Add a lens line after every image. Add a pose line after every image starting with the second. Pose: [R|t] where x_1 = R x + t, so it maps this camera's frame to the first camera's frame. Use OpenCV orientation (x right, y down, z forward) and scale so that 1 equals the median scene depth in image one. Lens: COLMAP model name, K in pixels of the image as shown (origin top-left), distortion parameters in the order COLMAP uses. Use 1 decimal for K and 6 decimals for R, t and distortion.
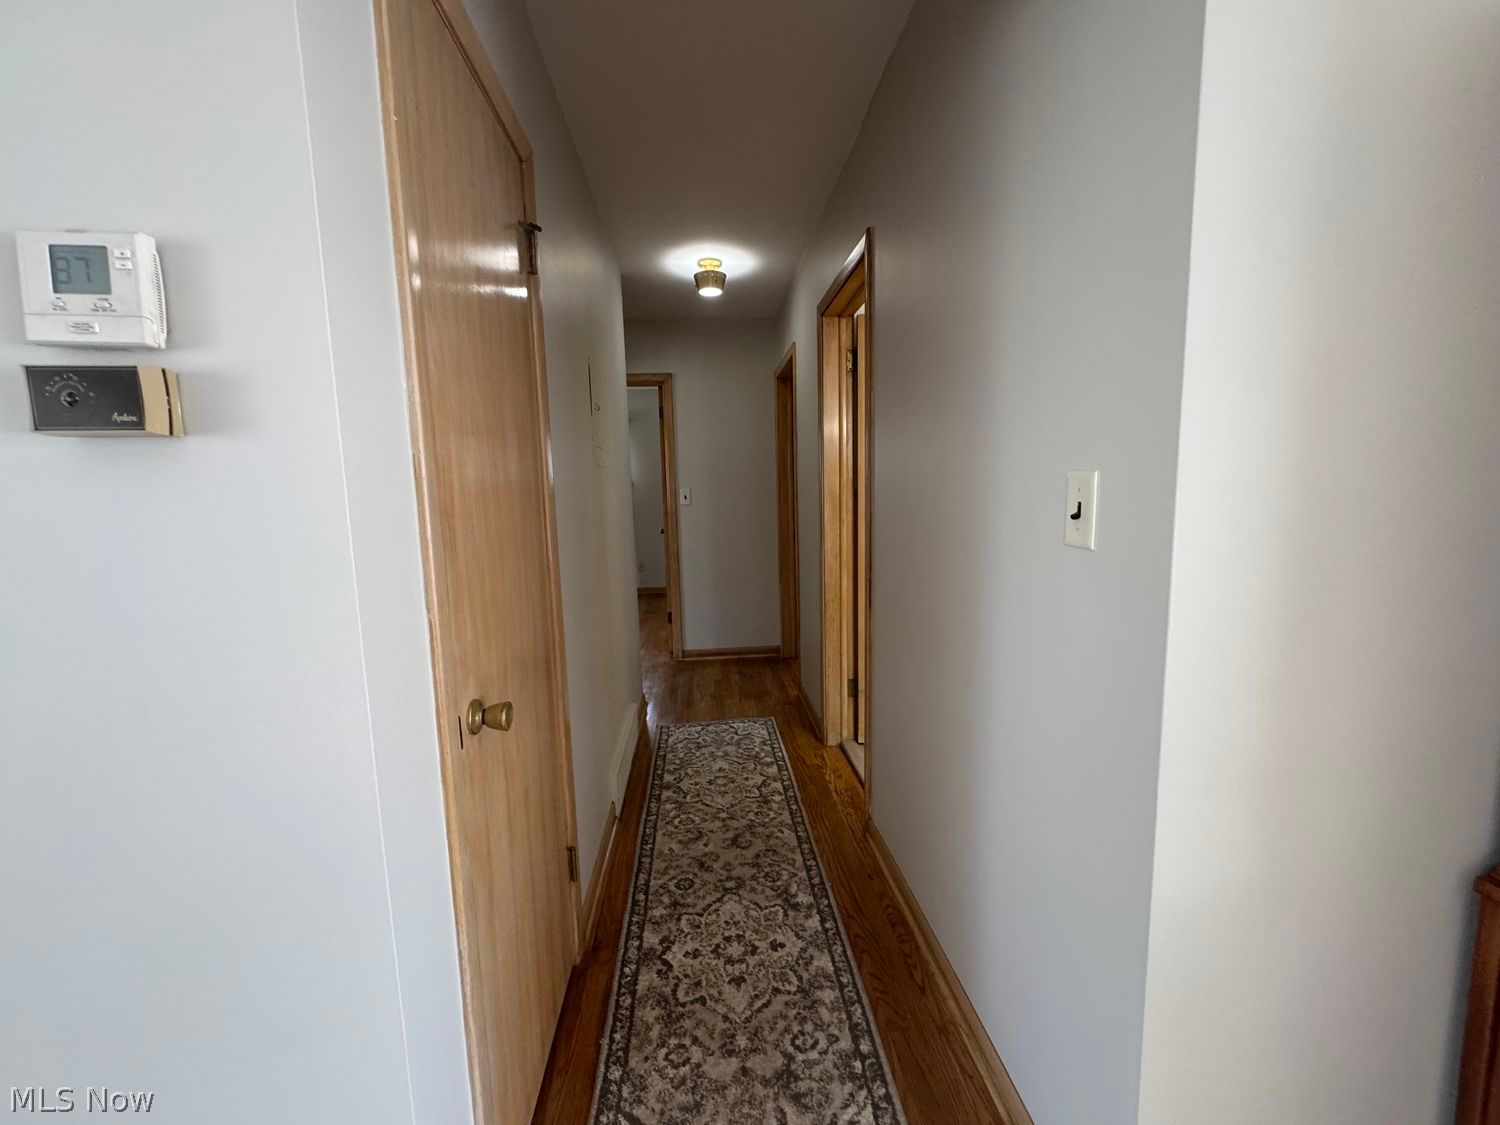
lens RADIAL K [[596.6, 0, 750.0], [0, 596.6, 562.5], [0, 0, 1]] dist [-0.000298, 0.000125]
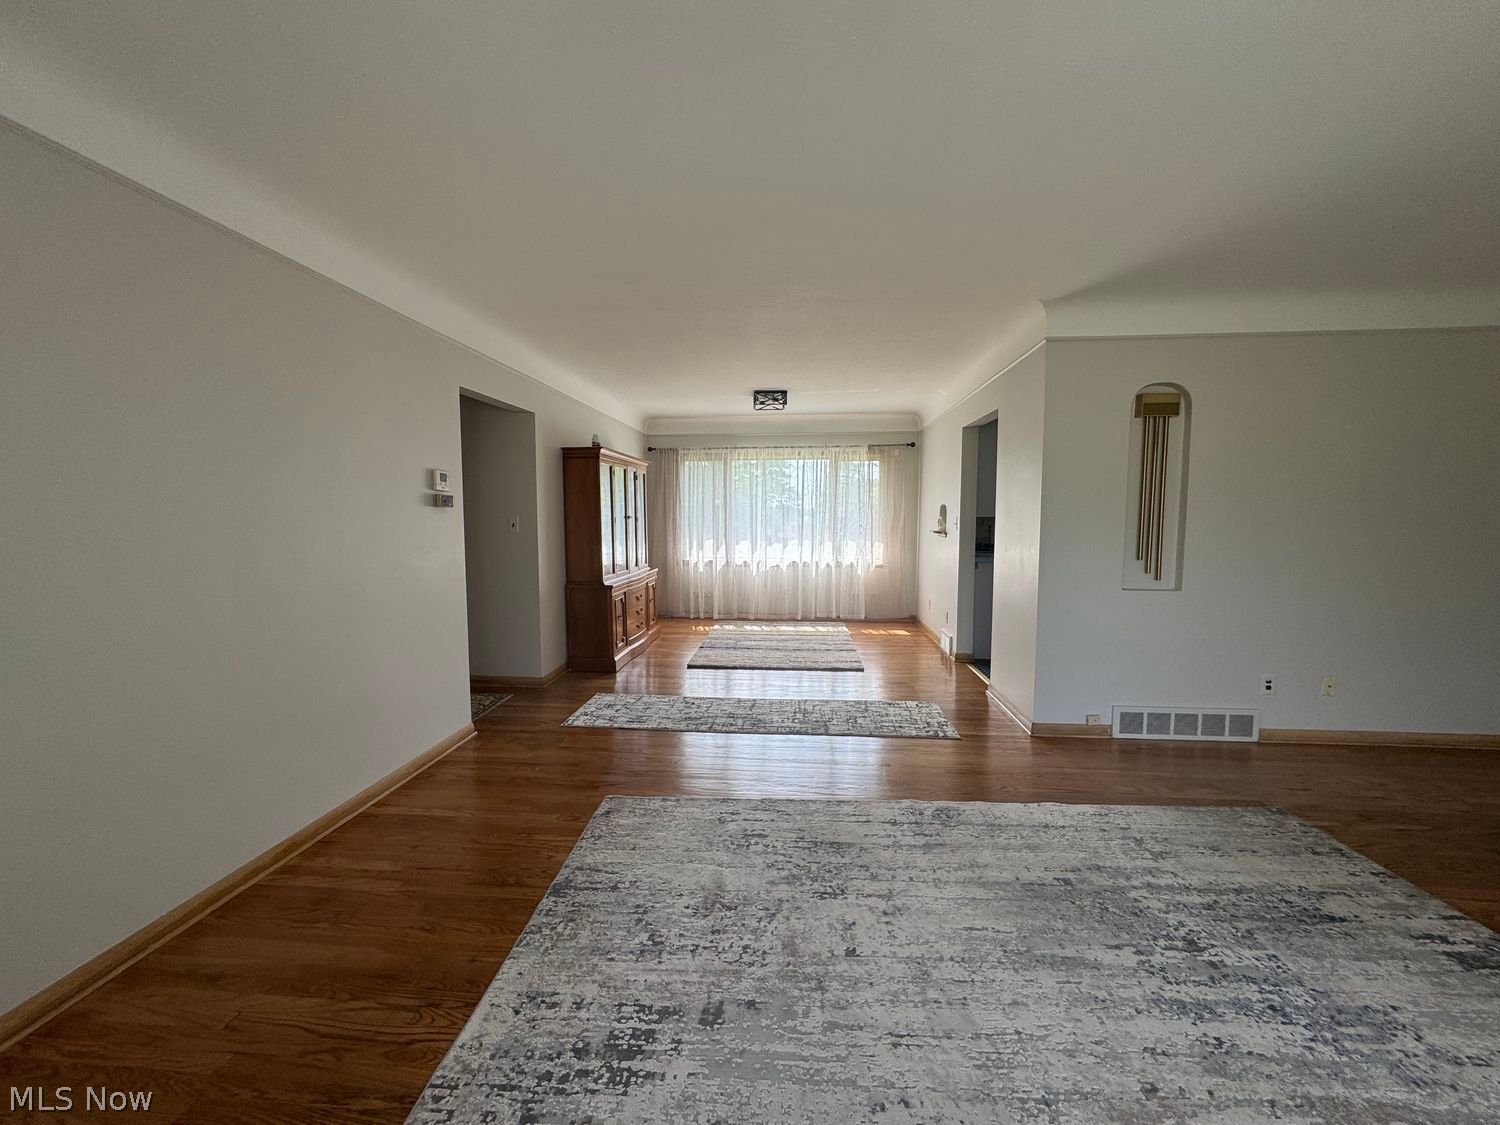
lens RADIAL K [[606.9, 0, 750.0], [0, 606.9, 562.5], [0, 0, 1]] dist [-0.010373, 0.000177]
pose [[0.167585, -0.061011, 0.983968, -1.855951], [0.117488, 0.992206, 0.041511, 0.113768], [-0.978832, 0.108648, 0.173447, -0.789717]]
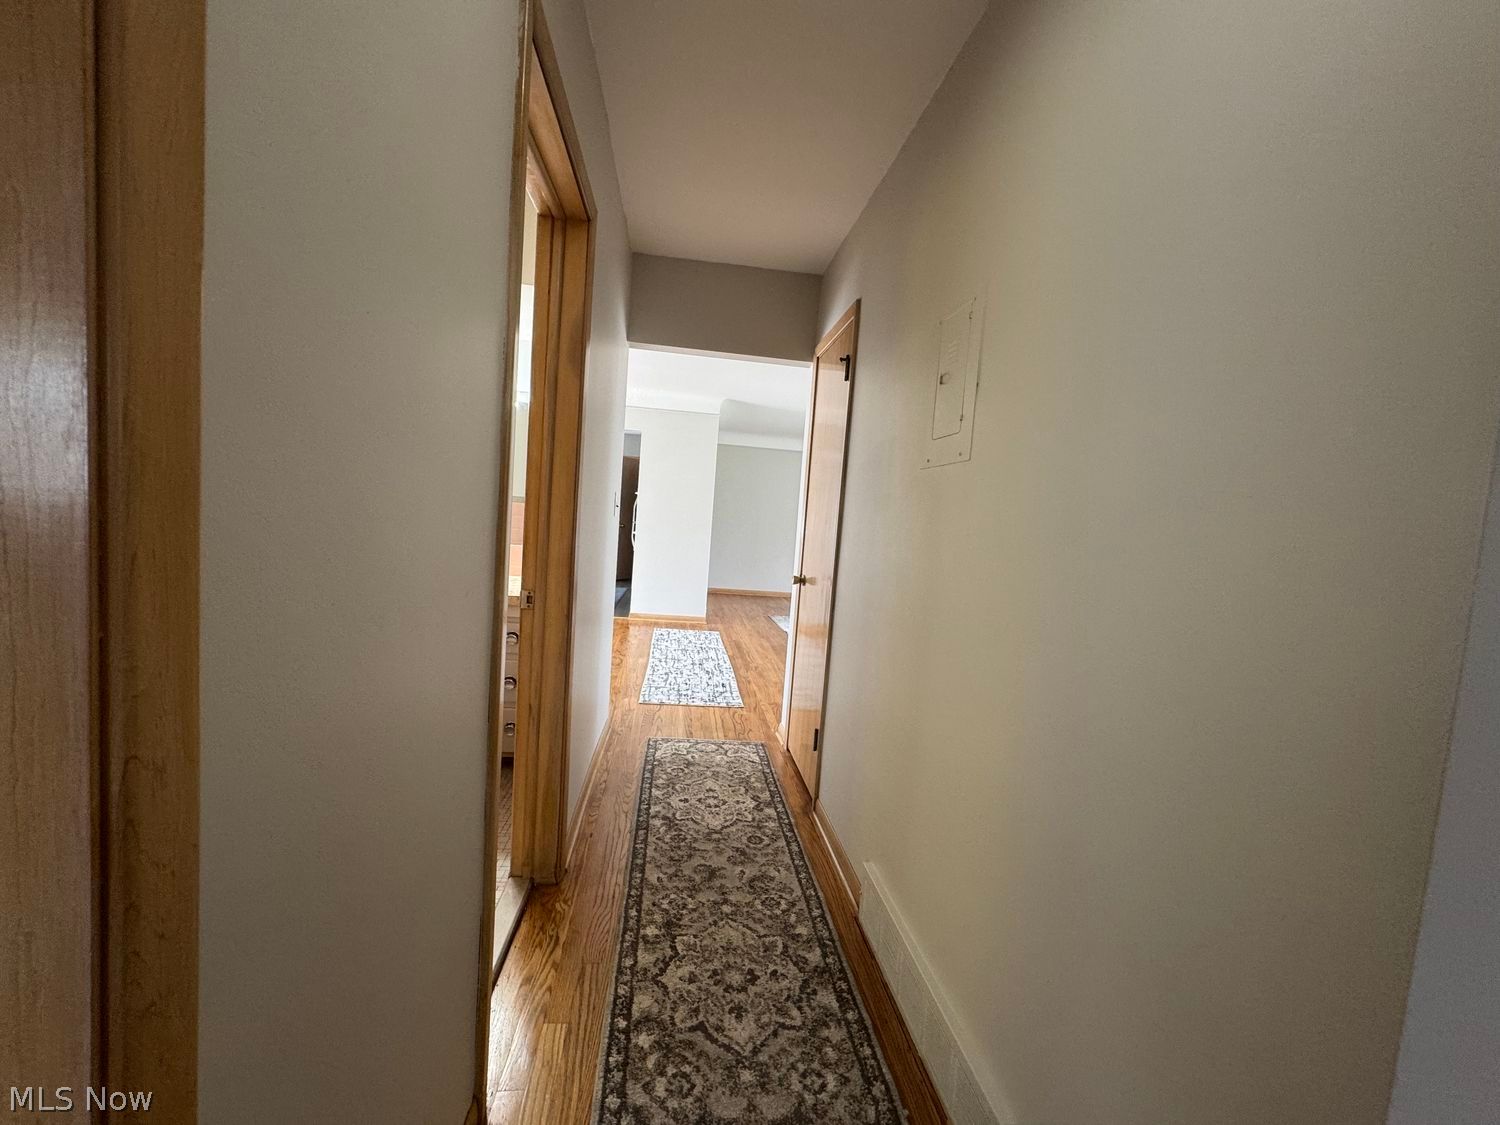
lens RADIAL K [[598.5, 0, 748.1], [0, 598.5, 561.2], [0, 0, 1]] dist [-0.002584, 0.000232]
pose [[-0.998117, -0.048516, -0.037525, -0.024972], [-0.054941, 0.979193, 0.195351, -0.213324], [0.027267, 0.197045, -0.980015, 1.998922]]
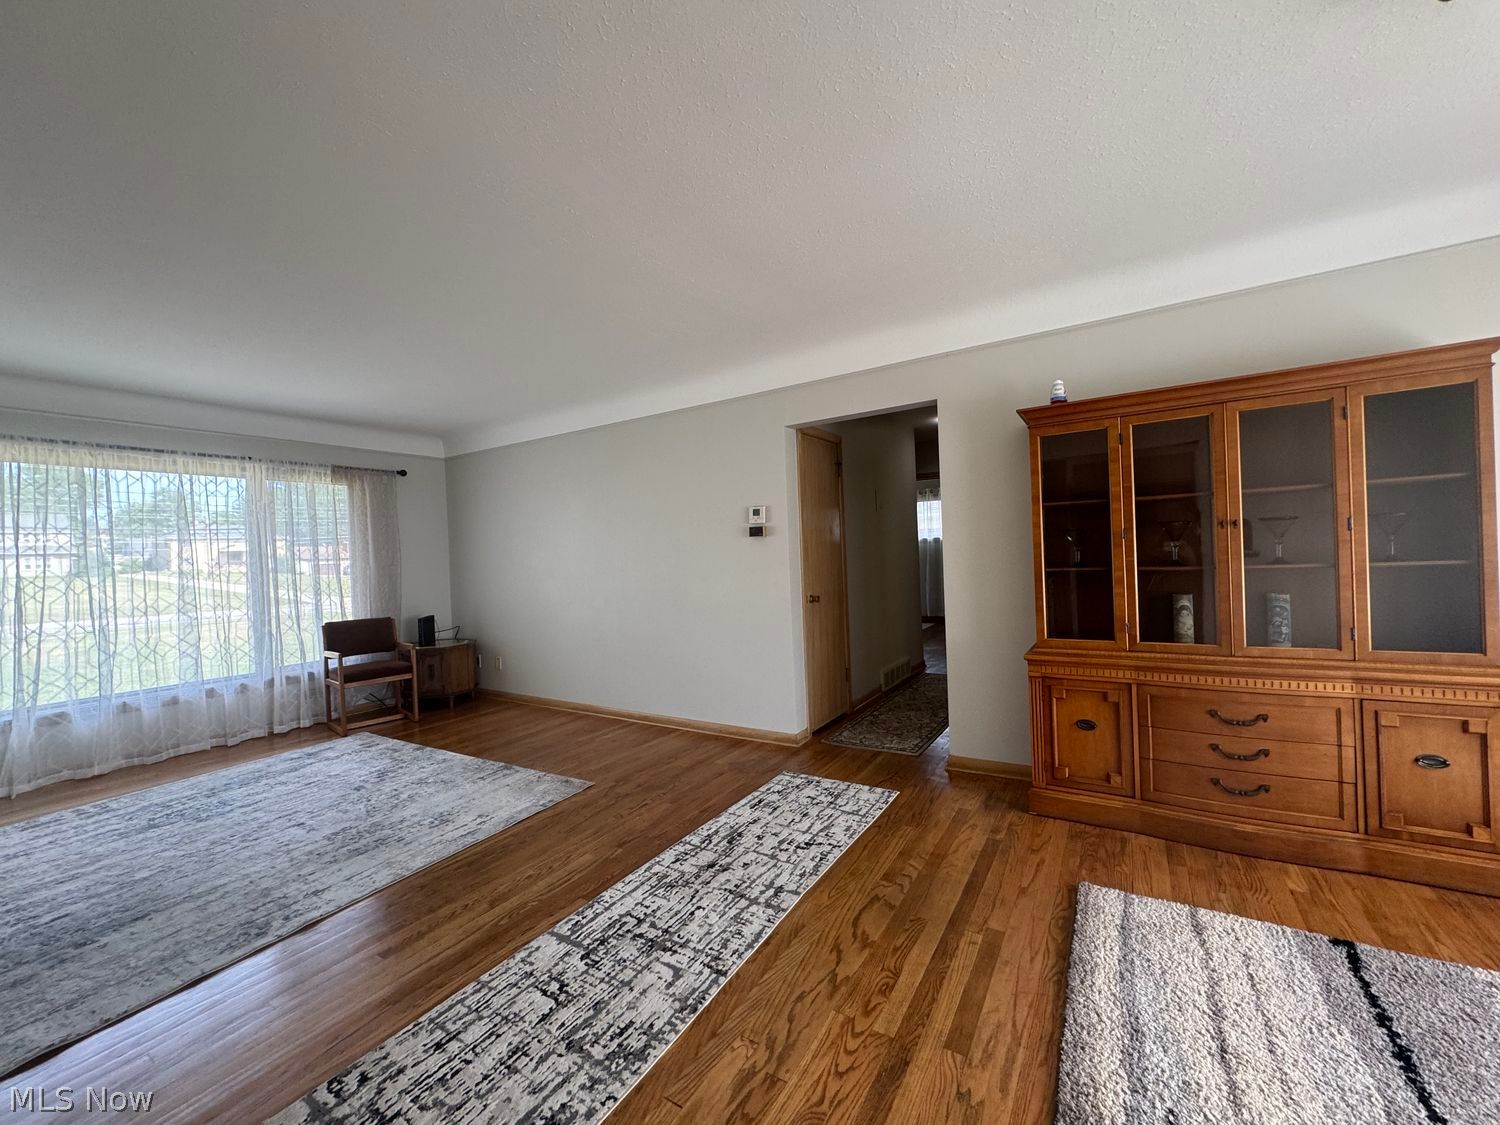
lens RADIAL K [[598.5, 0, 748.1], [0, 598.5, 561.2], [0, 0, 1]] dist [-0.002584, 0.000232]
pose [[0.800272, -0.007471, -0.599590, 0.840075], [-0.049908, 0.995623, -0.079018, 0.174040], [0.597556, 0.093160, 0.796397, -1.297604]]
